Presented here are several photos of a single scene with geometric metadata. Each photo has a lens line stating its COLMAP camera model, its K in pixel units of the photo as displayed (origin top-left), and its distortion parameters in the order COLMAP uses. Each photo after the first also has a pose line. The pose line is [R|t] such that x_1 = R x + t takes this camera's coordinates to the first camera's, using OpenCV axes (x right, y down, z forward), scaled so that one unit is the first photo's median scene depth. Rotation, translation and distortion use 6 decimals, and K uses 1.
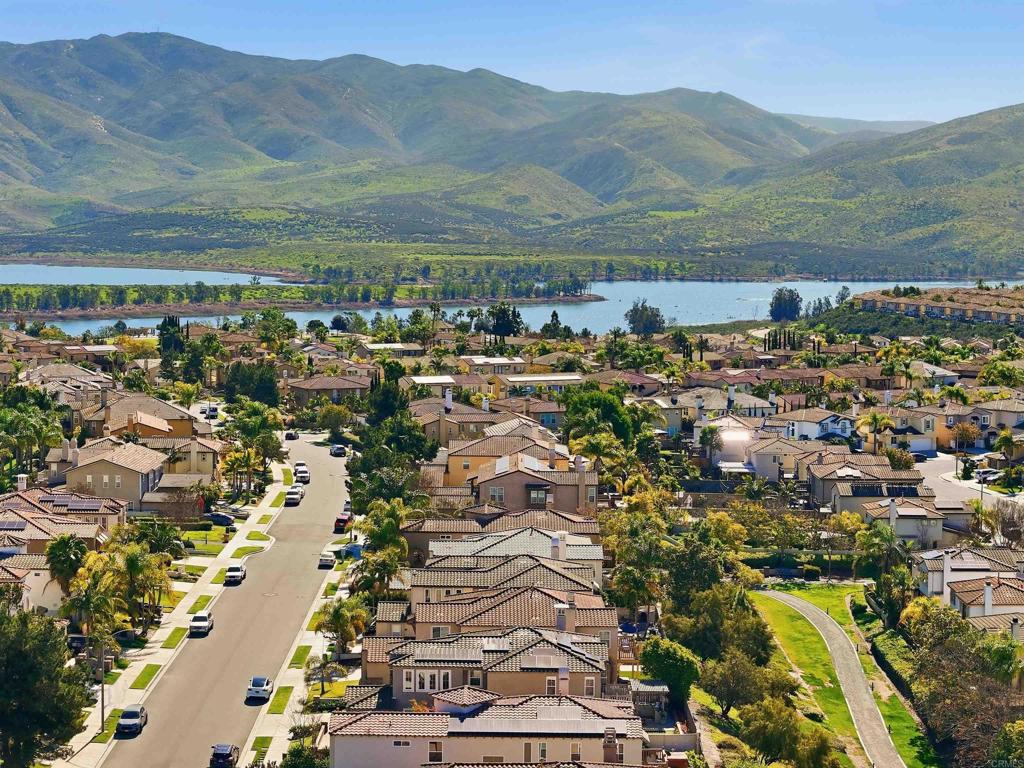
lens RADIAL K [[2125.0, 0, 515.0], [0, 2125.0, 383.9], [0, 0, 1]] dist [-0.136760, 0.000000]
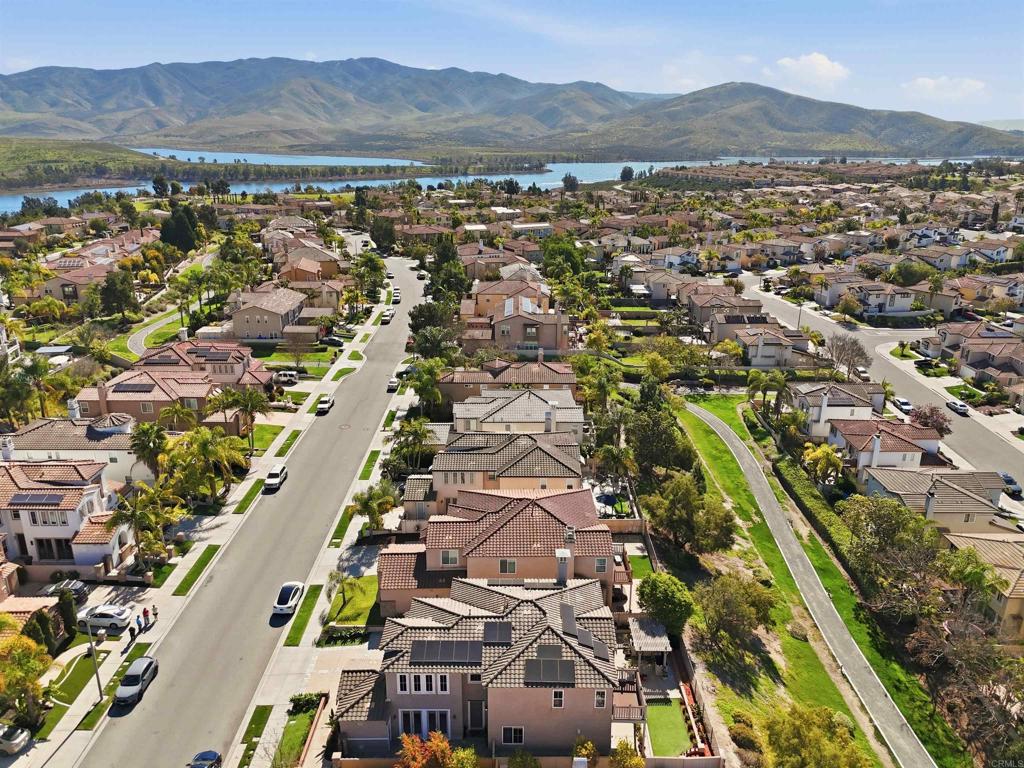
lens RADIAL K [[770.8, 0, 506.7], [0, 770.8, 385.7], [0, 0, 1]] dist [0.071857, -0.049358]
pose [[0.999916, -0.001996, -0.012821, -0.000144], [0.004906, 0.972910, 0.231133, -0.027224], [0.012013, -0.231177, 0.972838, 0.292930]]
